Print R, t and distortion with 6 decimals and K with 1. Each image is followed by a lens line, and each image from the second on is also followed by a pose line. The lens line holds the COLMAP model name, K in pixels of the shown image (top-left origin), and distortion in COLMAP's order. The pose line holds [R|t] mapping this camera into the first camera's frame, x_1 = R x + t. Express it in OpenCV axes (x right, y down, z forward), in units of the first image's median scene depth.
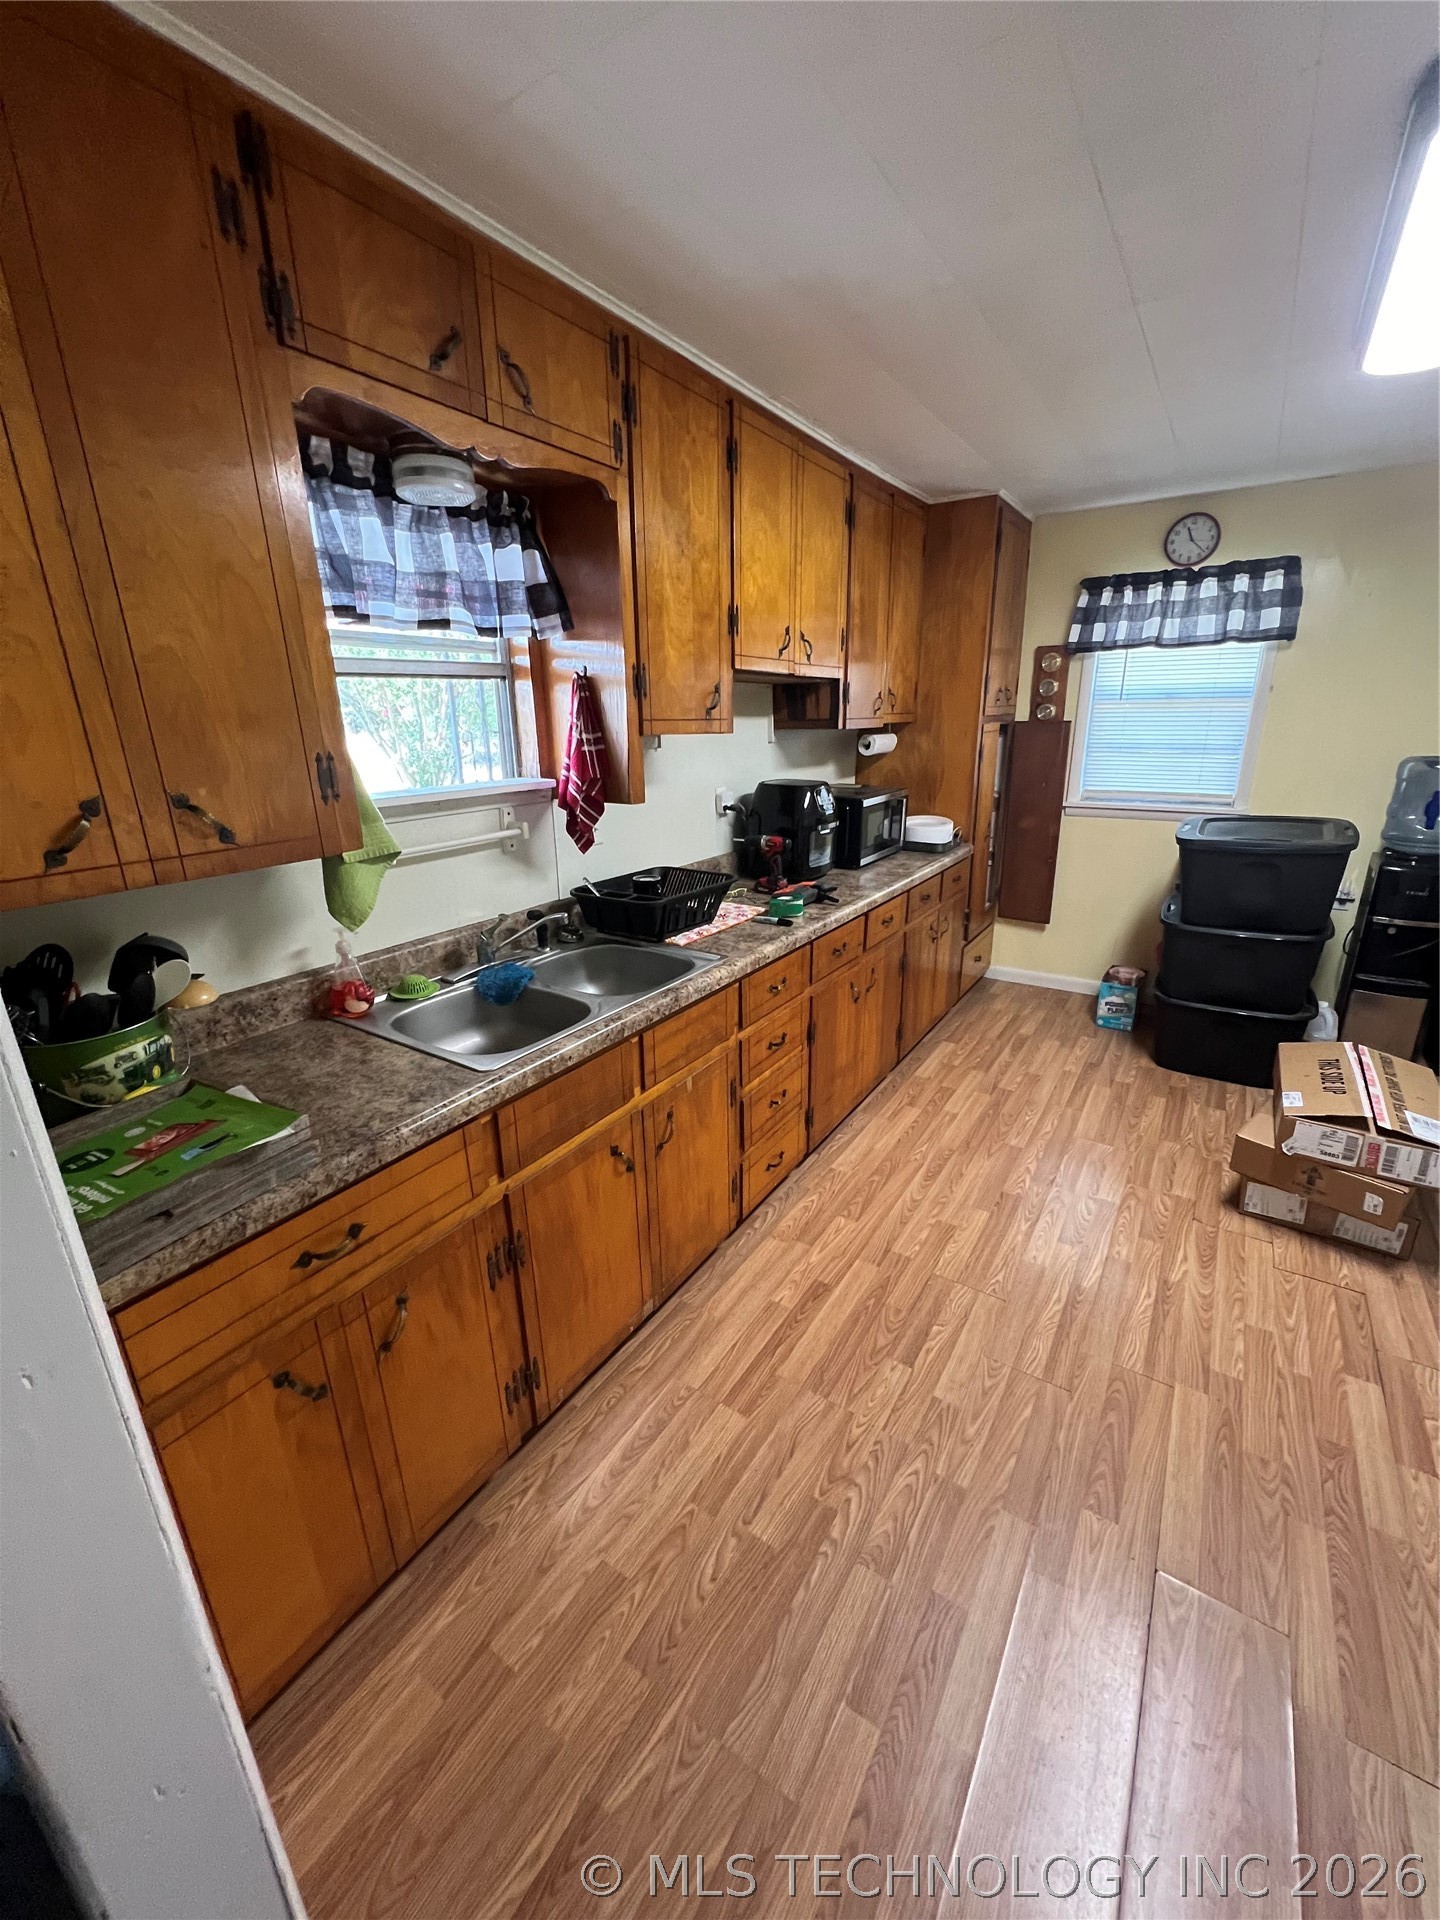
lens RADIAL K [[766.3, 0, 725.6], [0, 766.3, 957.6], [0, 0, 1]] dist [-0.000313, 0.000262]
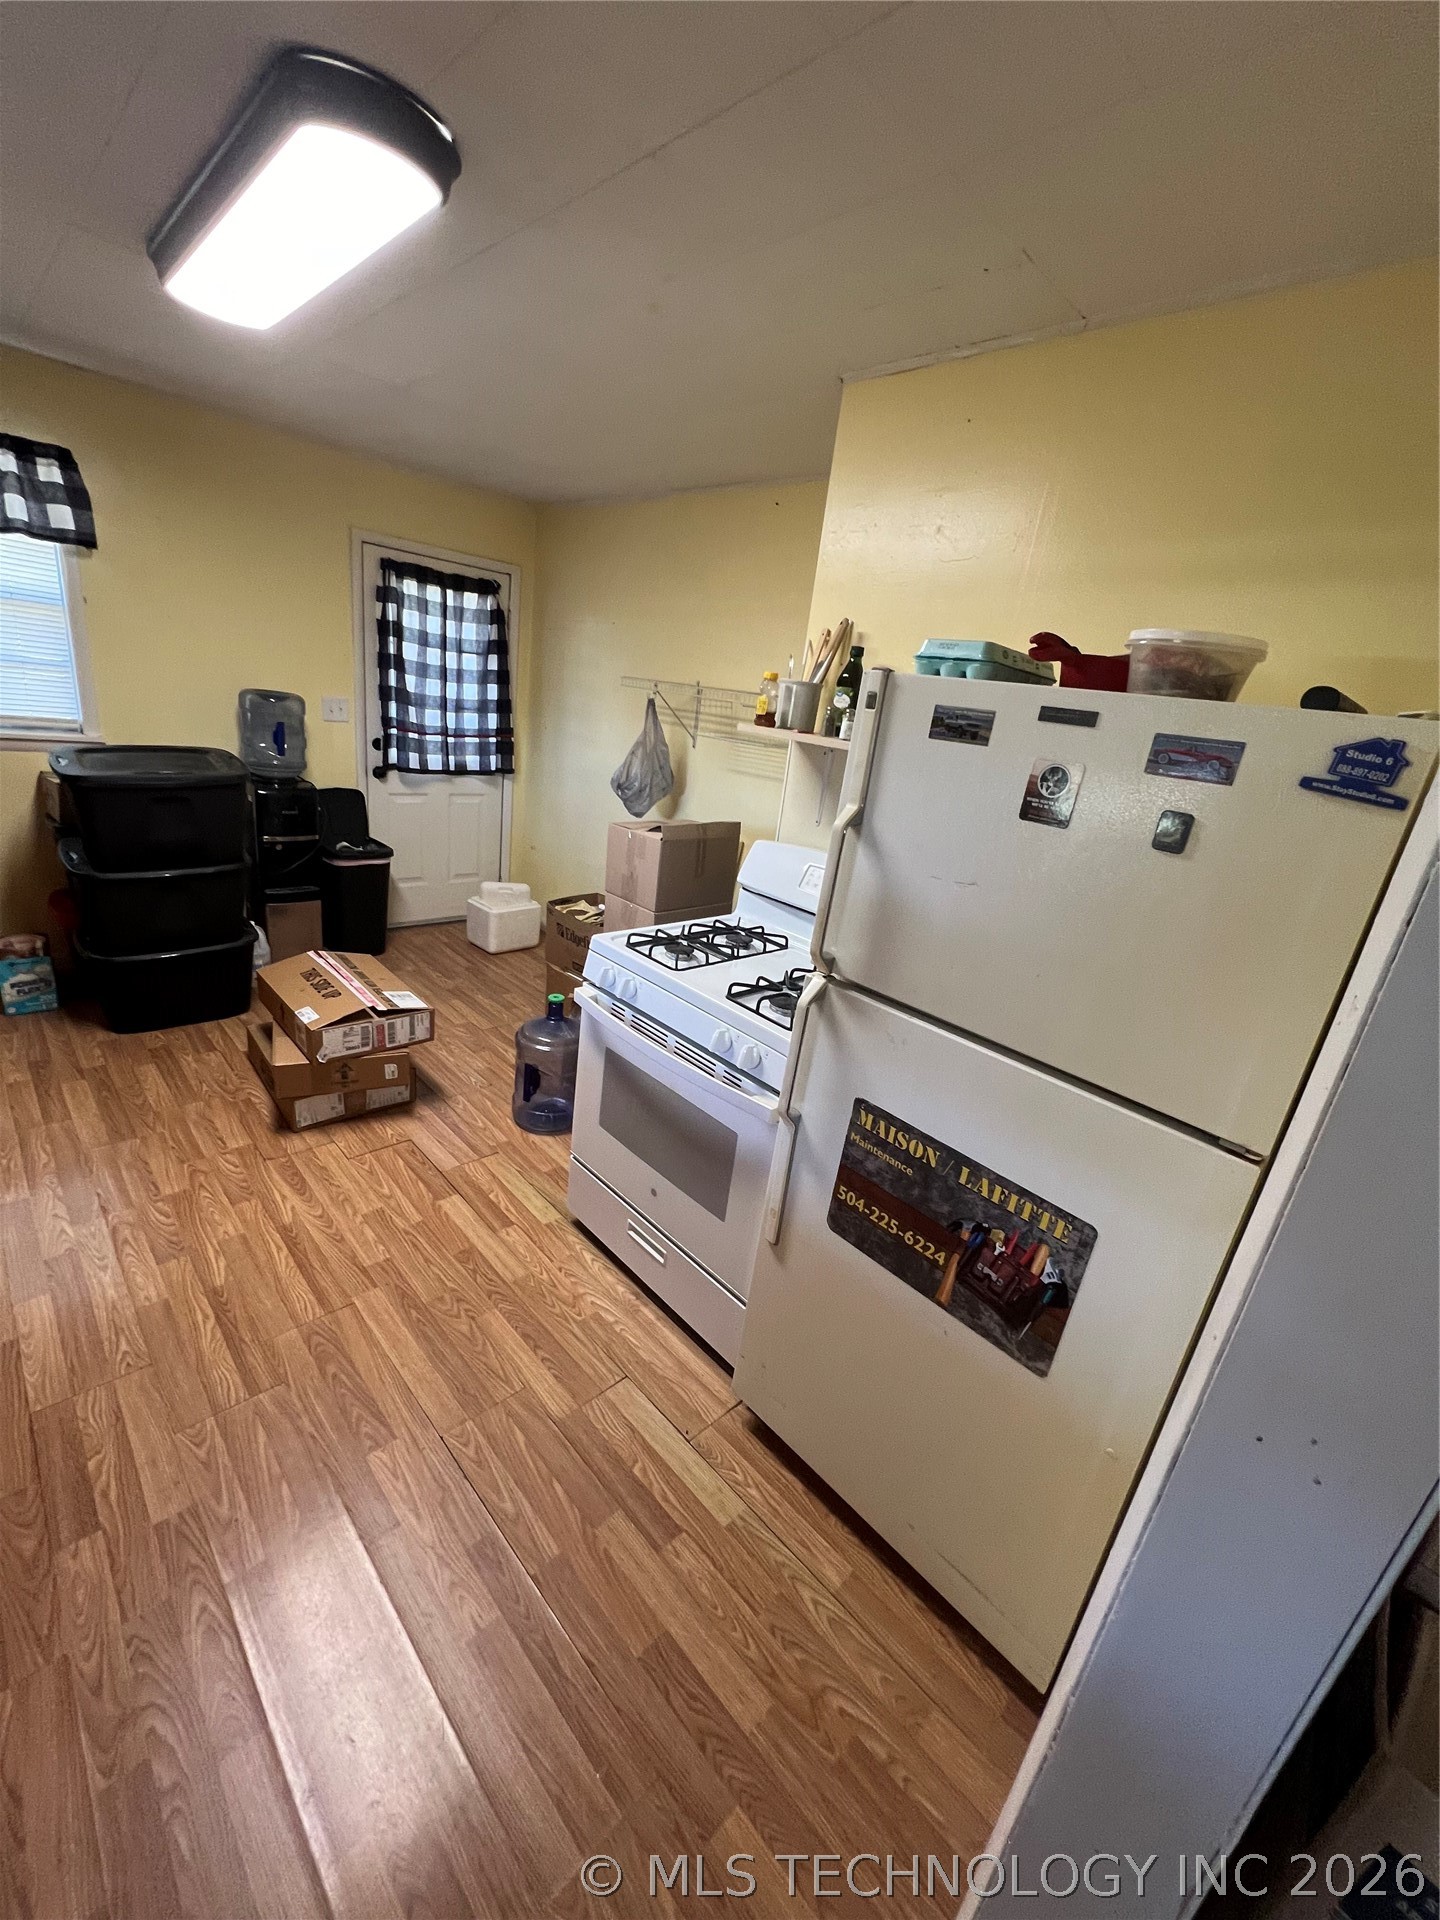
lens RADIAL K [[766.3, 0, 725.6], [0, 766.3, 957.6], [0, 0, 1]] dist [-0.000313, 0.000262]
pose [[0.217290, -0.273544, 0.936994, -0.136518], [0.171267, 0.955723, 0.239294, -0.053637], [-0.960964, 0.108480, 0.254518, 0.136543]]
